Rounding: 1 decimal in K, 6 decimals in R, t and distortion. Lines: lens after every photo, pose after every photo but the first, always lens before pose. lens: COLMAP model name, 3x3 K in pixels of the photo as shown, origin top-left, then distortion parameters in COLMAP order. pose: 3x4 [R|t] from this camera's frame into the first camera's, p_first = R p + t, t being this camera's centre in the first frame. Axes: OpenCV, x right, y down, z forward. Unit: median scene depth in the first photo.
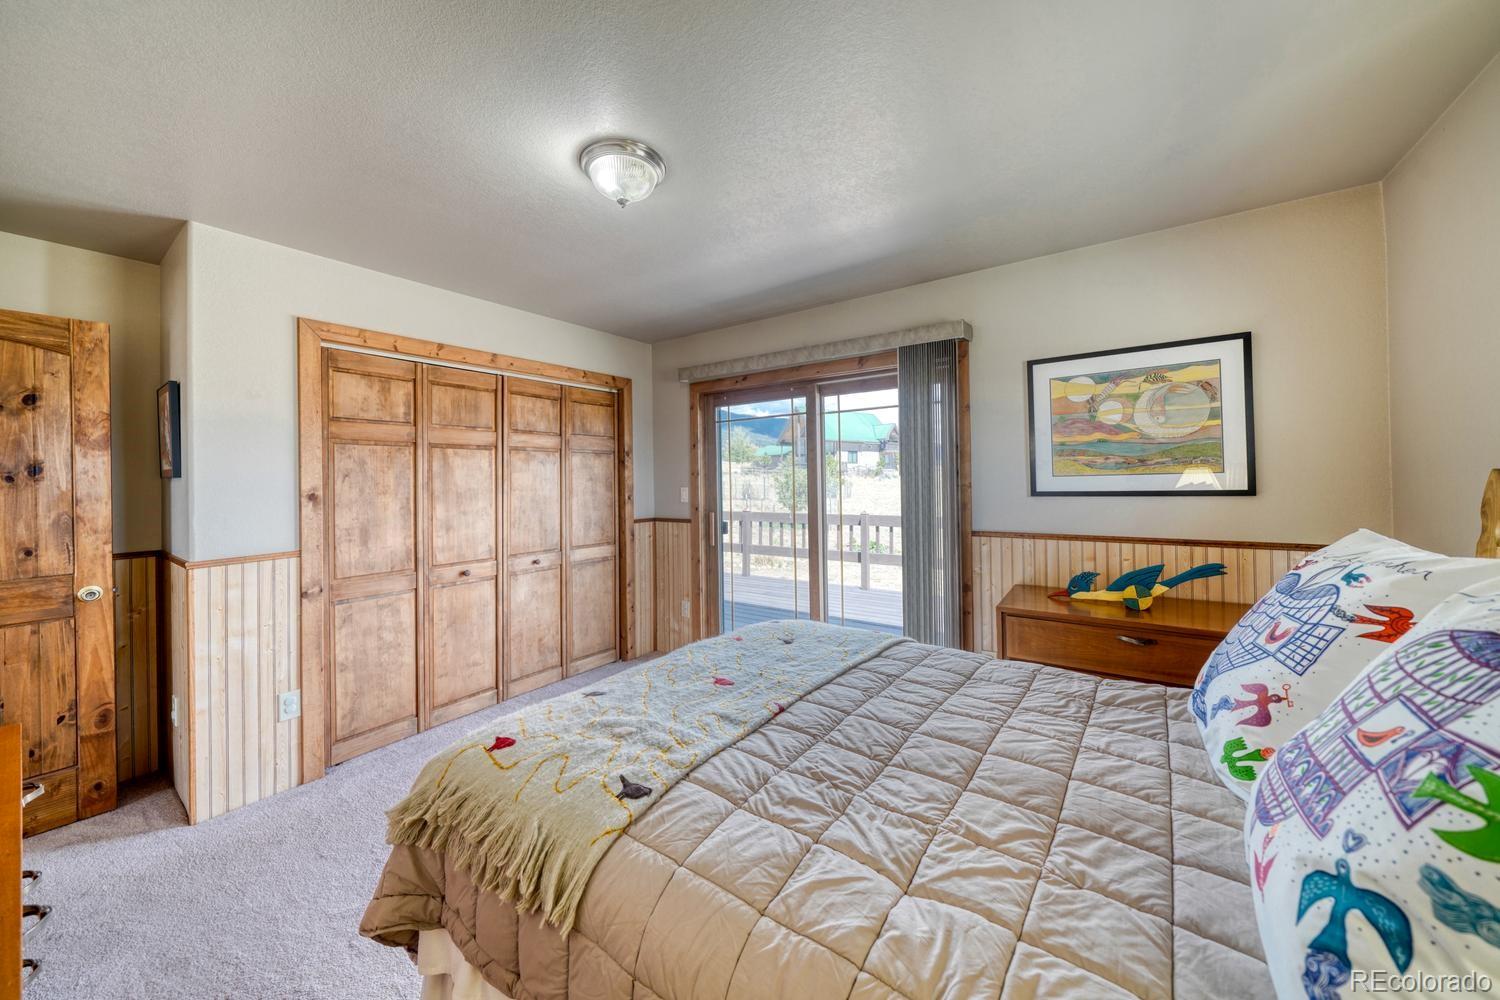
lens RADIAL K [[521.9, 0, 734.6], [0, 521.9, 476.4], [0, 0, 1]] dist [-0.002332, -0.000155]
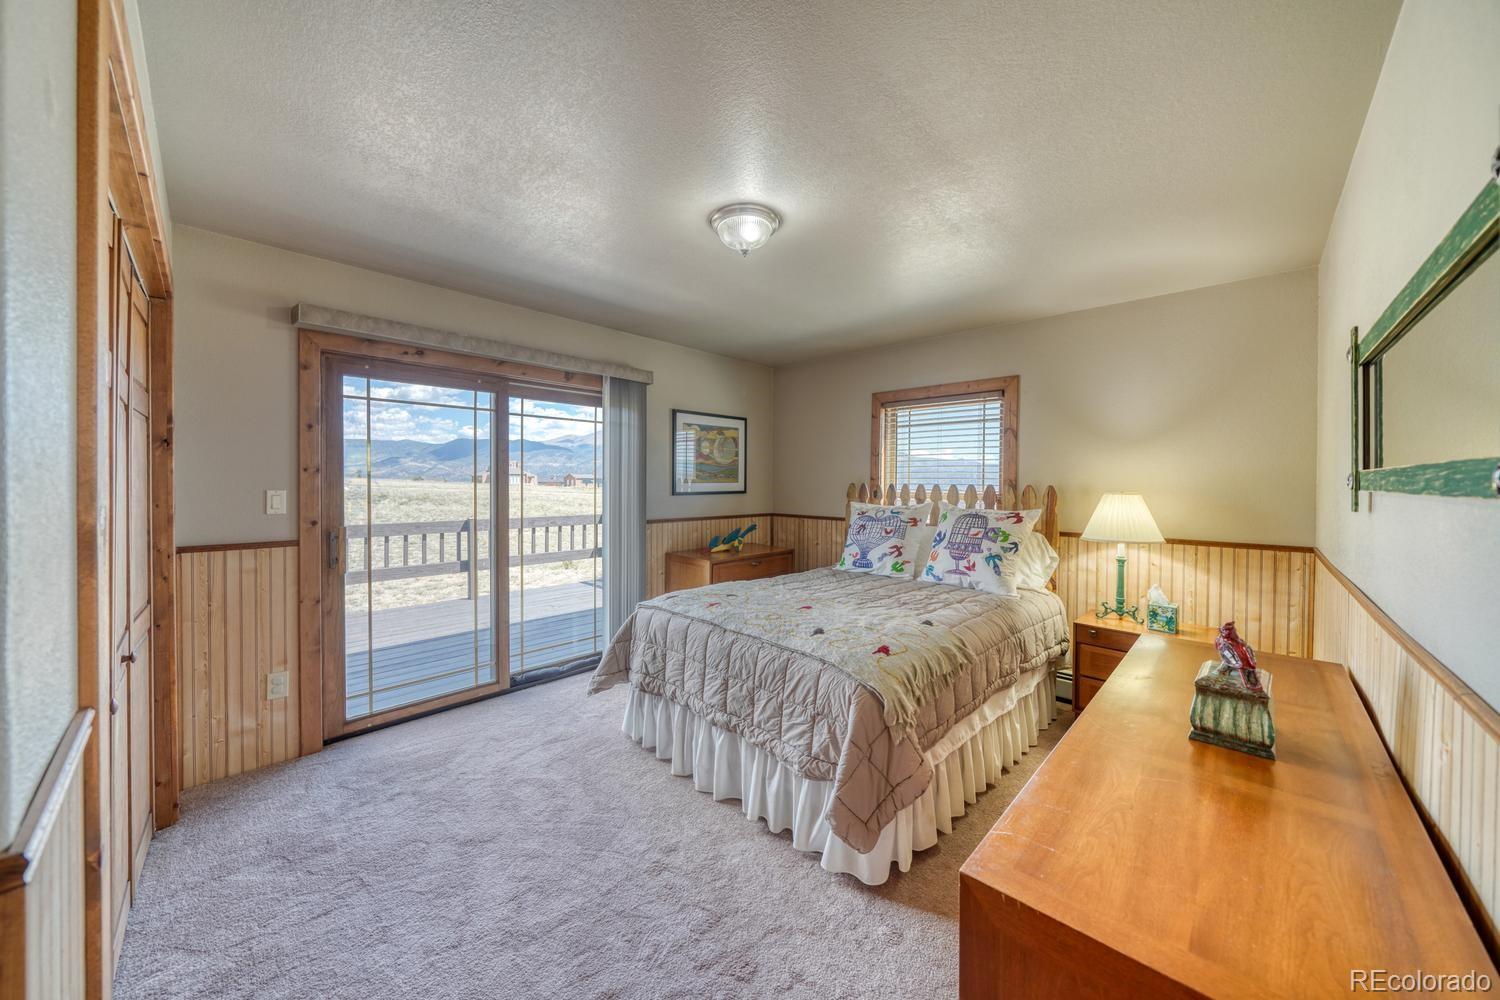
lens RADIAL K [[521.9, 0, 754.1], [0, 521.9, 484.1], [0, 0, 1]] dist [-0.002332, -0.000155]
pose [[0.129632, 0.006916, 0.991538, -0.909773], [-0.016313, 0.999855, -0.004842, 0.007550], [-0.991428, -0.015547, 0.129726, 0.525994]]
